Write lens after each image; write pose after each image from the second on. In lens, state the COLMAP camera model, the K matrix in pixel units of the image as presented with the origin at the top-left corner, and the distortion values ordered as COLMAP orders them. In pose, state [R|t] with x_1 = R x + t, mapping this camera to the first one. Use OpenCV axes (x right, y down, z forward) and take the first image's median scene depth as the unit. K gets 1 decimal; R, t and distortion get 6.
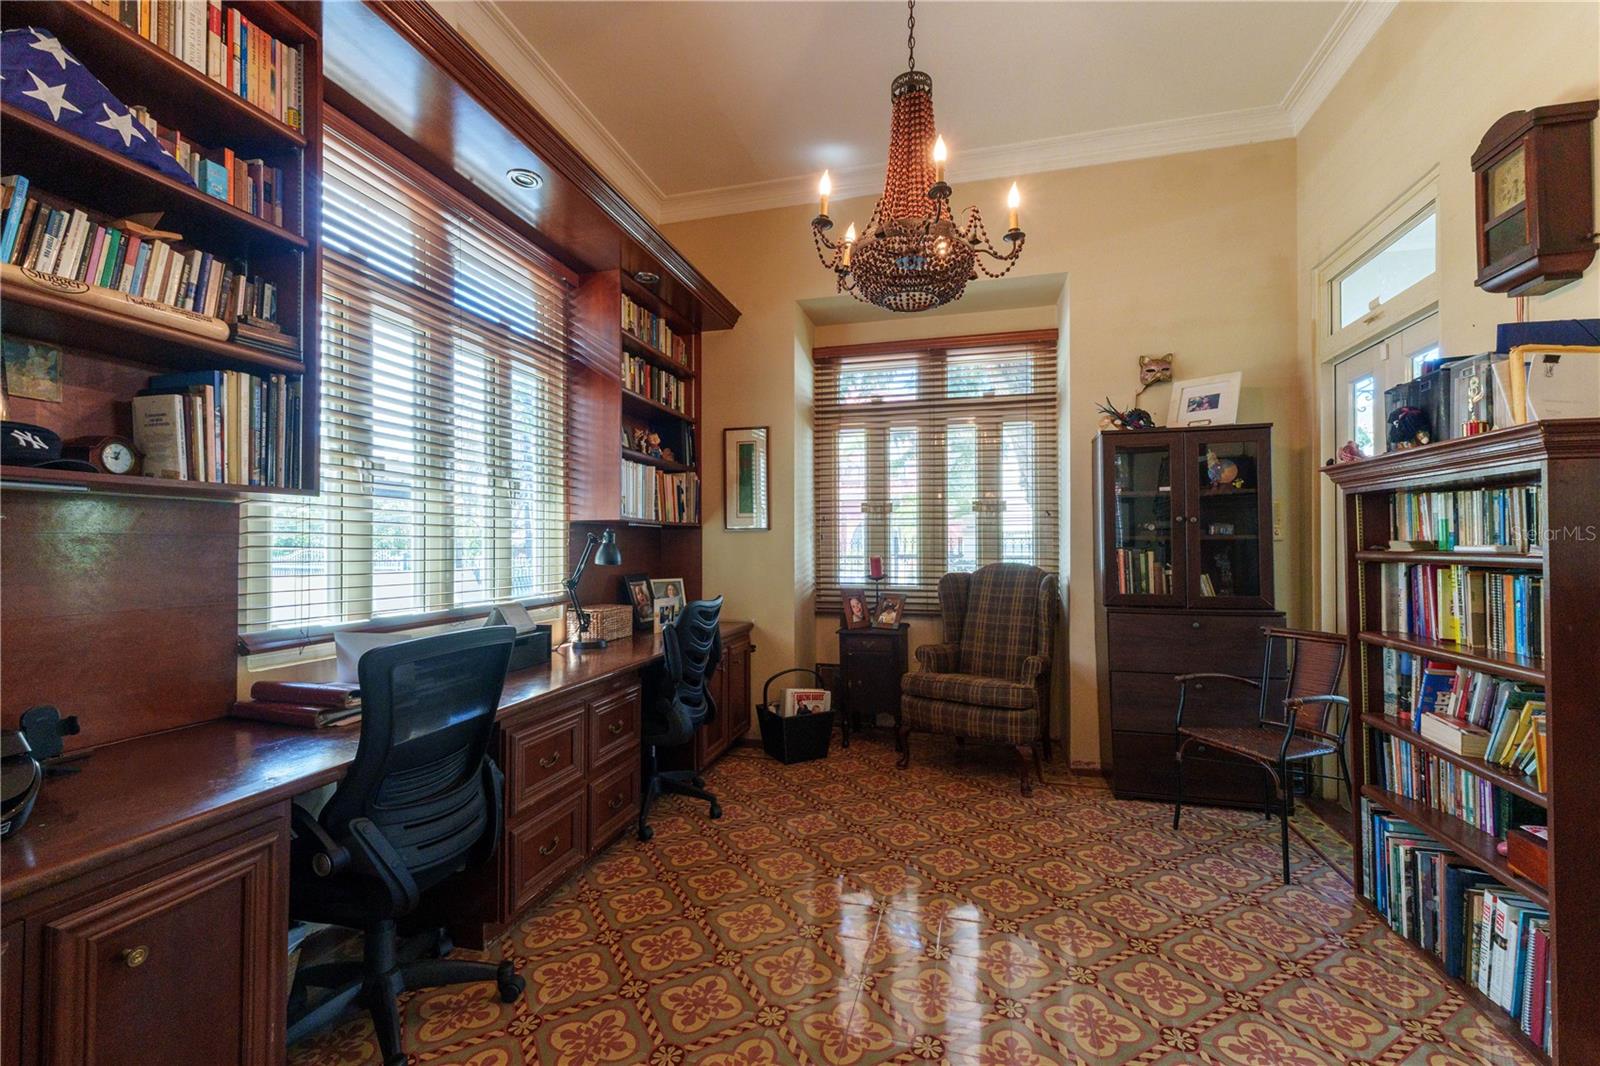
lens RADIAL K [[679.5, 0, 799.9], [0, 679.5, 535.9], [0, 0, 1]] dist [0.009323, 0.000078]
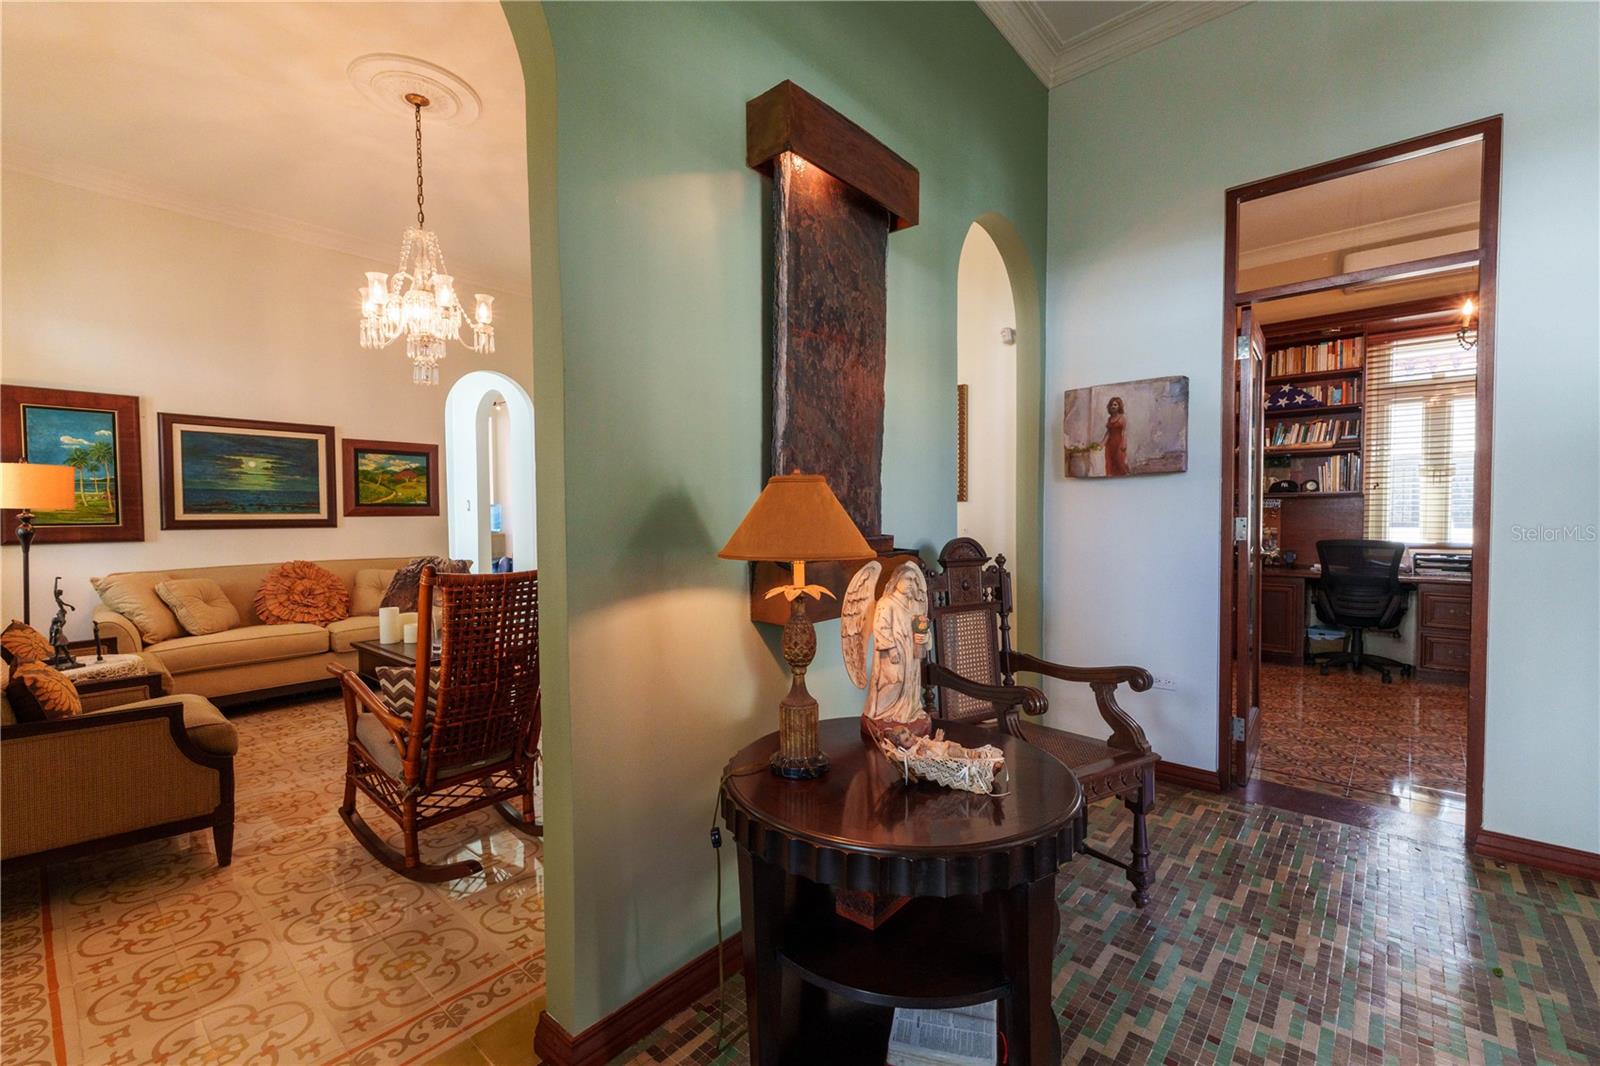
lens RADIAL K [[679.5, 0, 799.9], [0, 679.5, 535.9], [0, 0, 1]] dist [0.009323, 0.000078]
pose [[-0.422655, 0.043489, -0.905246, 3.154237], [0.026796, 0.999011, 0.035482, -0.049003], [0.905894, -0.009260, -0.423403, 0.086385]]
